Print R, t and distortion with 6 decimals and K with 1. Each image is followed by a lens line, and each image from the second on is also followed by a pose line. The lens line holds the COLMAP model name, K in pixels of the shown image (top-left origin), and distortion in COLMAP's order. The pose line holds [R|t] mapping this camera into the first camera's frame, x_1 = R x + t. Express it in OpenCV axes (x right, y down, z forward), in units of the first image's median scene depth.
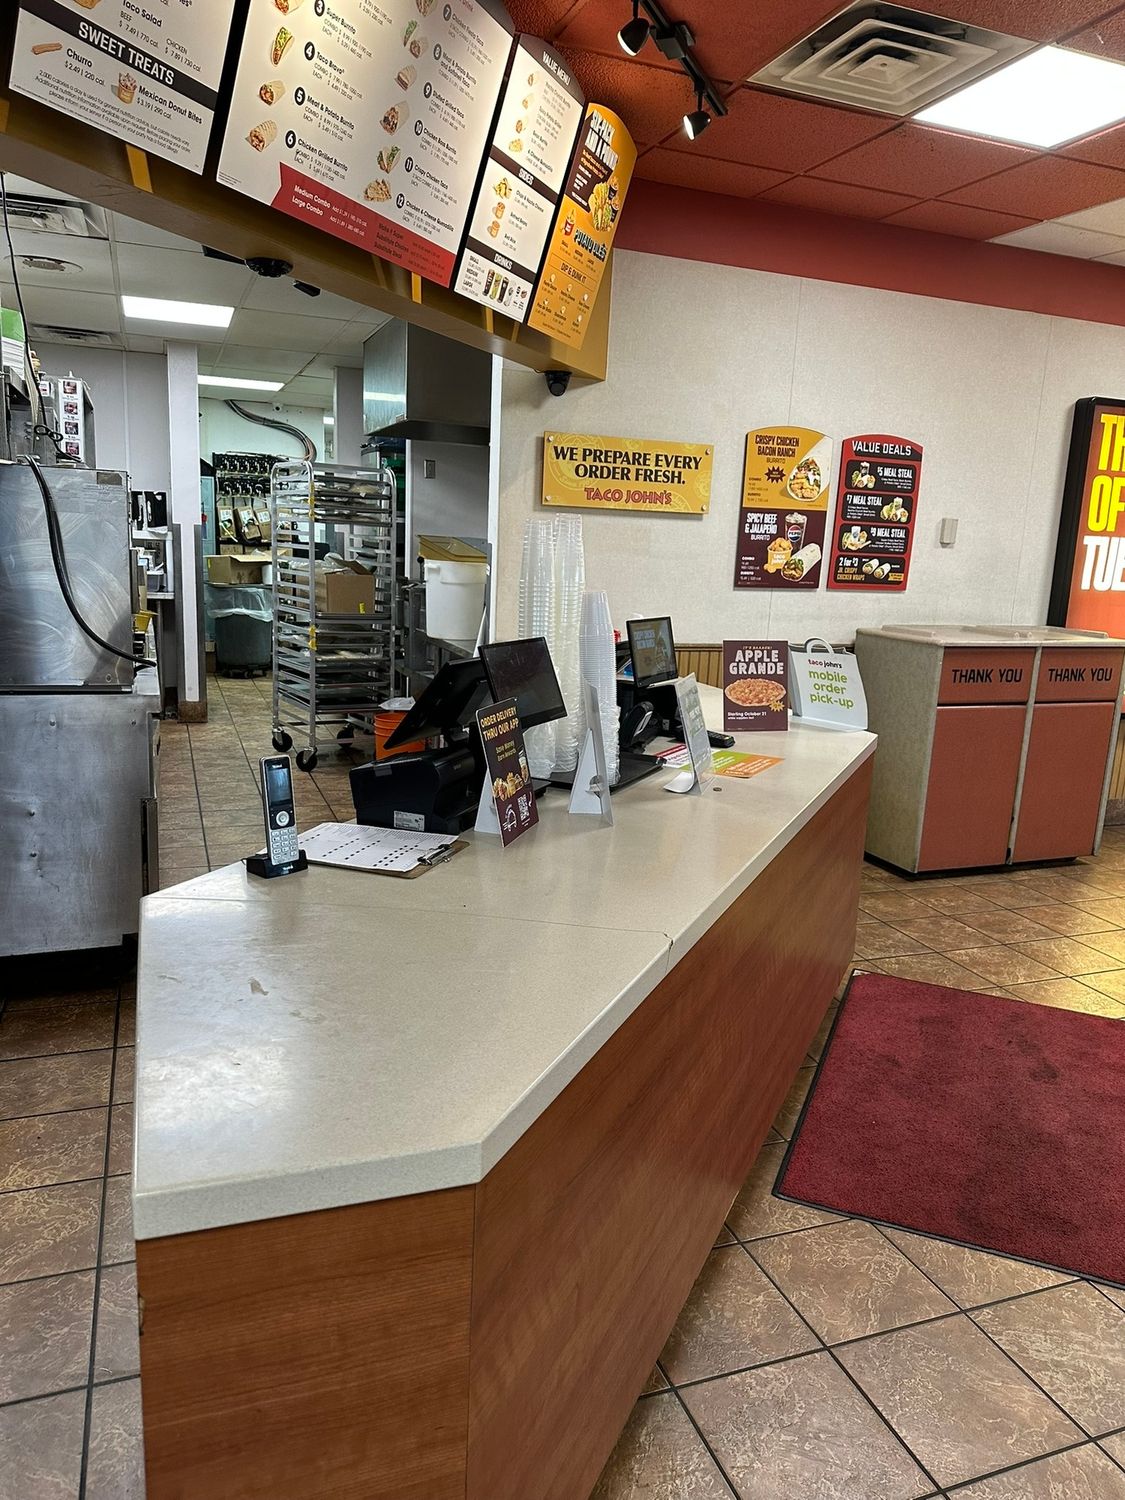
lens RADIAL K [[1061.8, 0, 585.8], [0, 1061.8, 754.3], [0, 0, 1]] dist [0.062275, -0.062763]
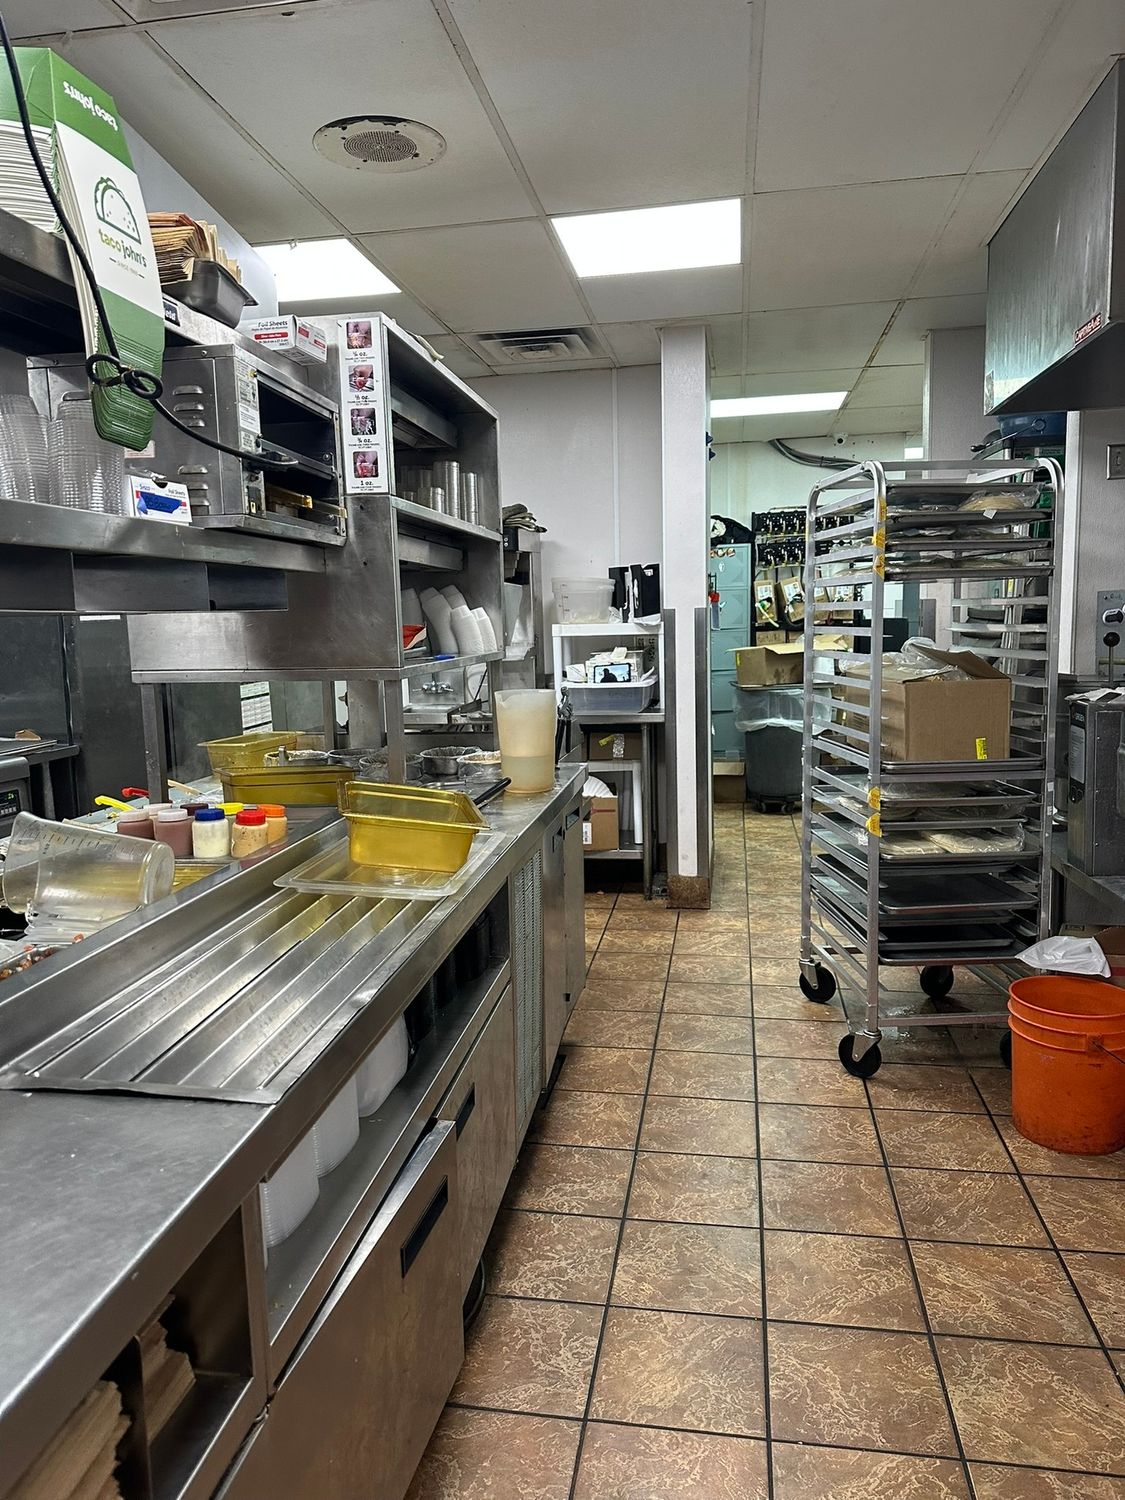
lens RADIAL K [[1044.6, 0, 553.9], [0, 1044.6, 755.7], [0, 0, 1]] dist [0.125122, -0.176431]
pose [[0.851137, -0.002828, -0.524937, -0.104205], [-0.032787, 0.997747, -0.058537, -0.084331], [0.523919, 0.067034, 0.849126, 0.418565]]
